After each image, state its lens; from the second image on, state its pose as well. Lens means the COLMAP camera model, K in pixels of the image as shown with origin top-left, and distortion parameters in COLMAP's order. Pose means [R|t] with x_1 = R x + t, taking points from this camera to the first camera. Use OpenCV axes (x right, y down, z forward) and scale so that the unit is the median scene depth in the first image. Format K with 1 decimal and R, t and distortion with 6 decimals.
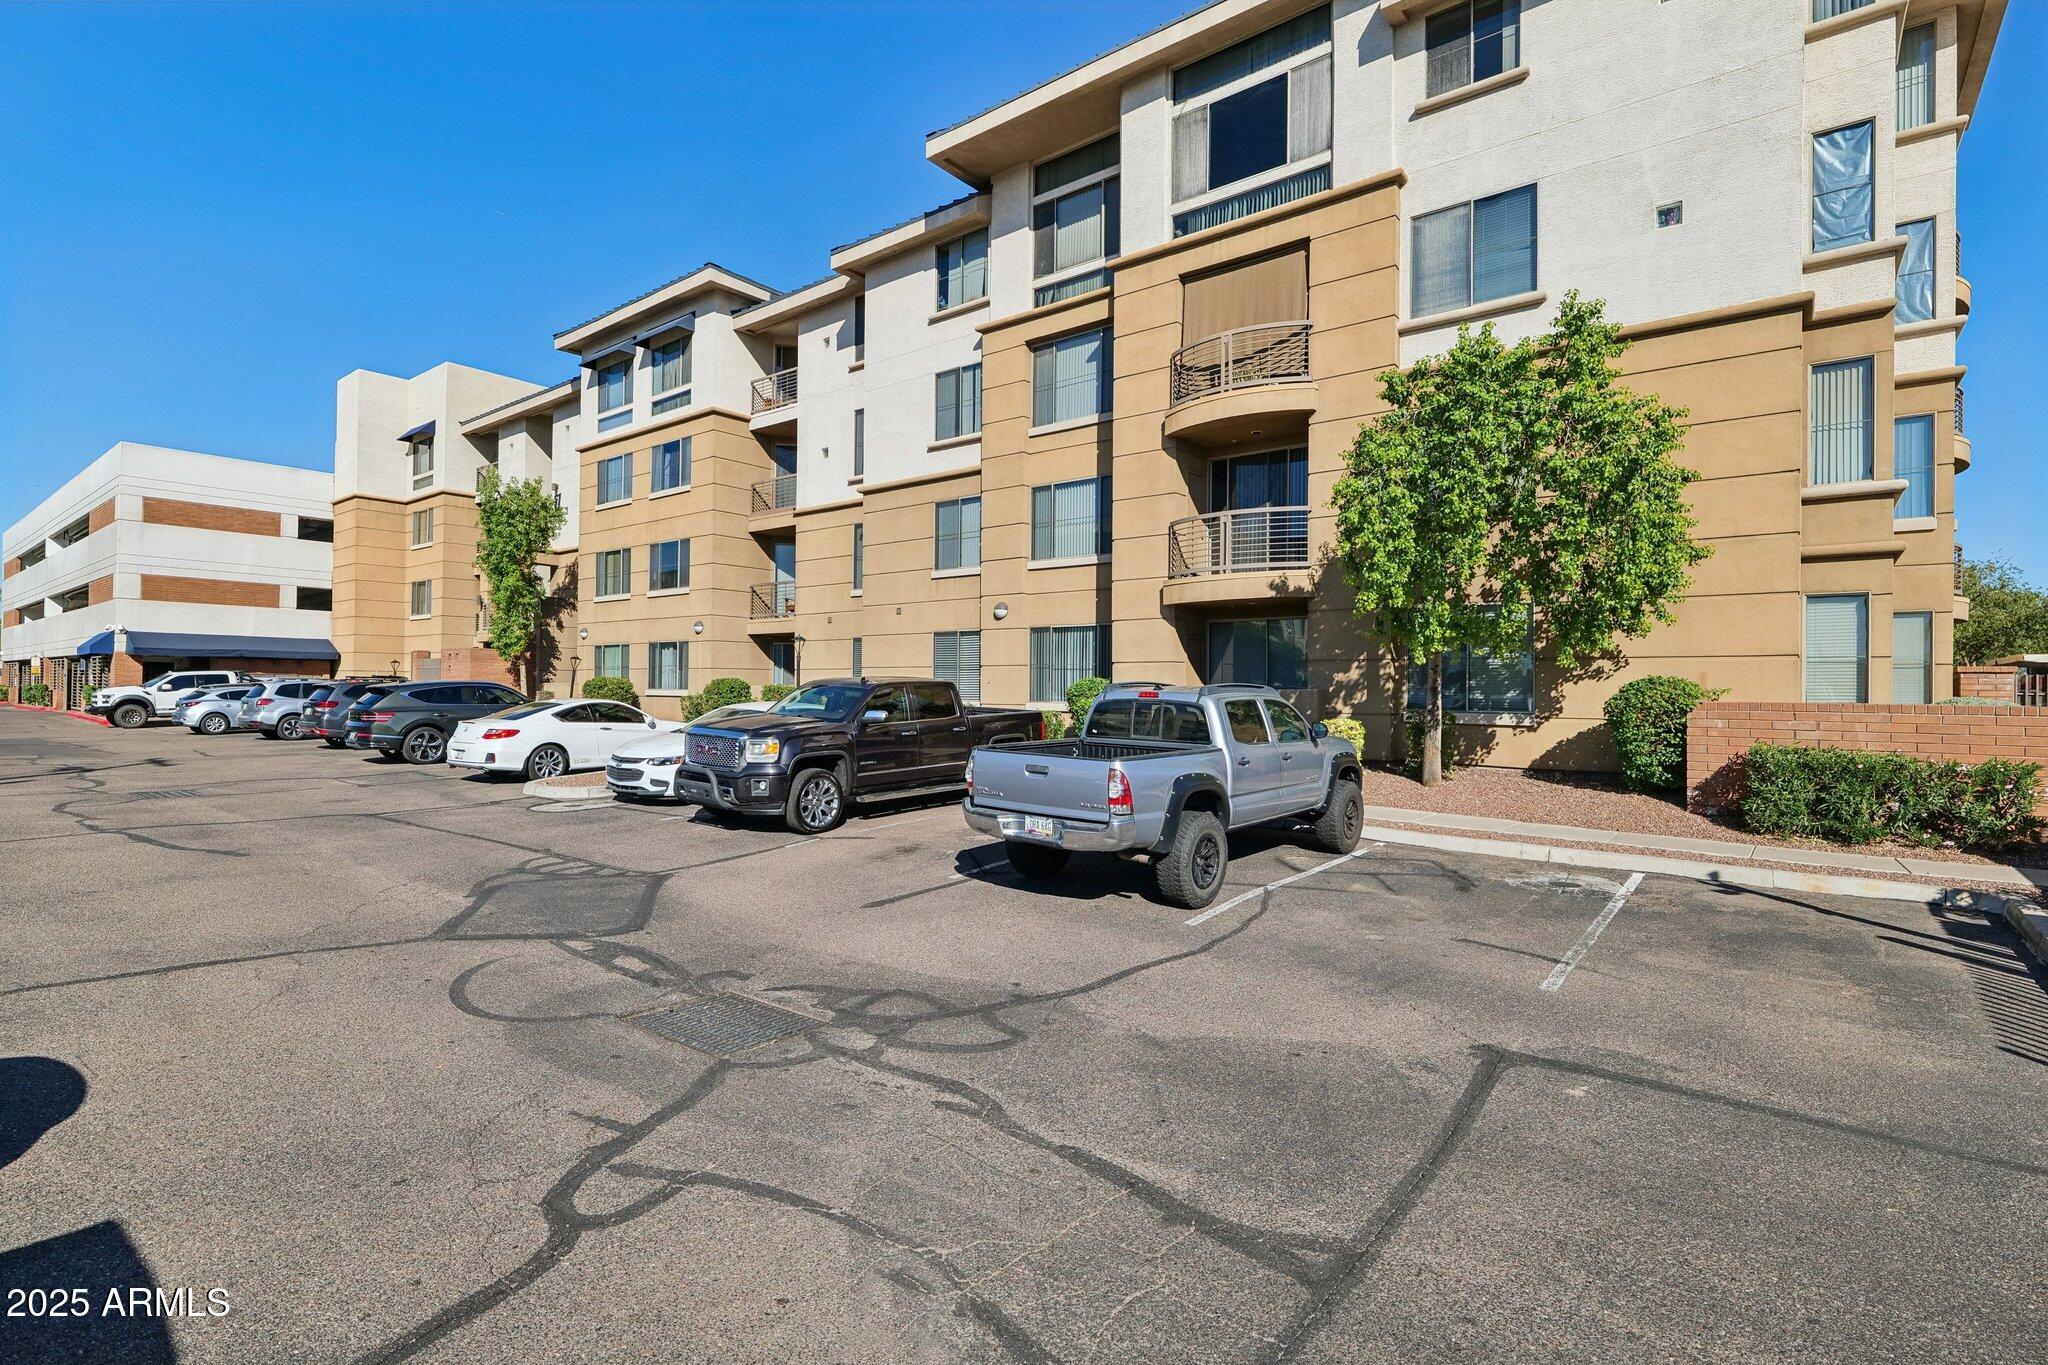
lens RADIAL K [[971.9, 0, 1022.6], [0, 971.9, 672.0], [0, 0, 1]] dist [0.004666, 0.000250]
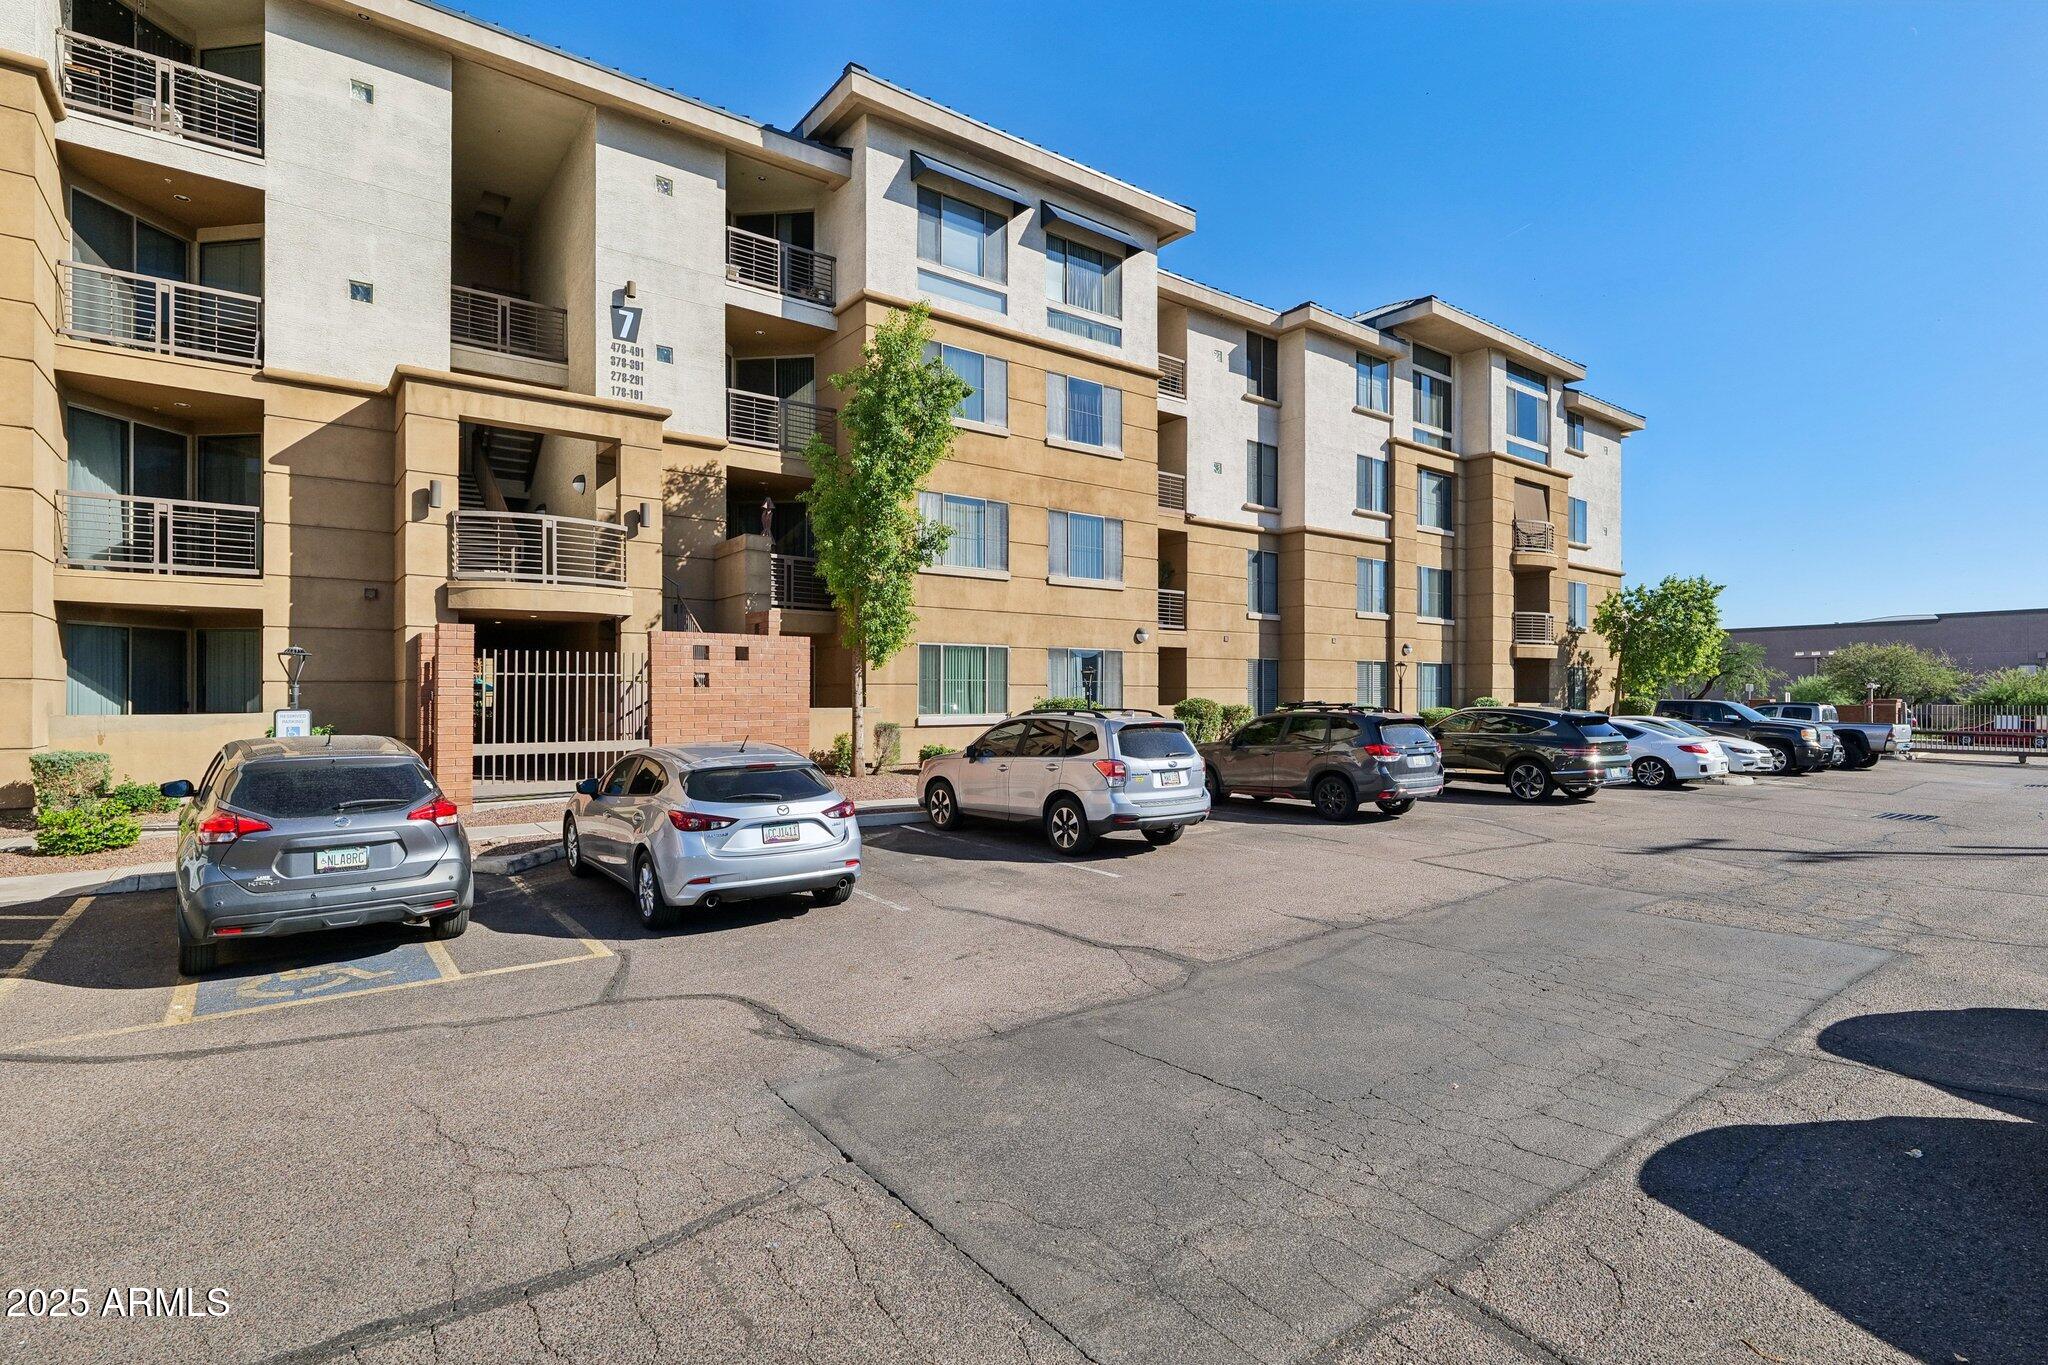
lens RADIAL K [[971.9, 0, 1023.3], [0, 971.9, 698.1], [0, 0, 1]] dist [0.004666, 0.000250]
pose [[0.245010, 0.010110, 0.969468, -1.148586], [0.003352, 0.999931, -0.011275, 0.014675], [-0.969515, 0.006012, 0.244959, 0.916631]]
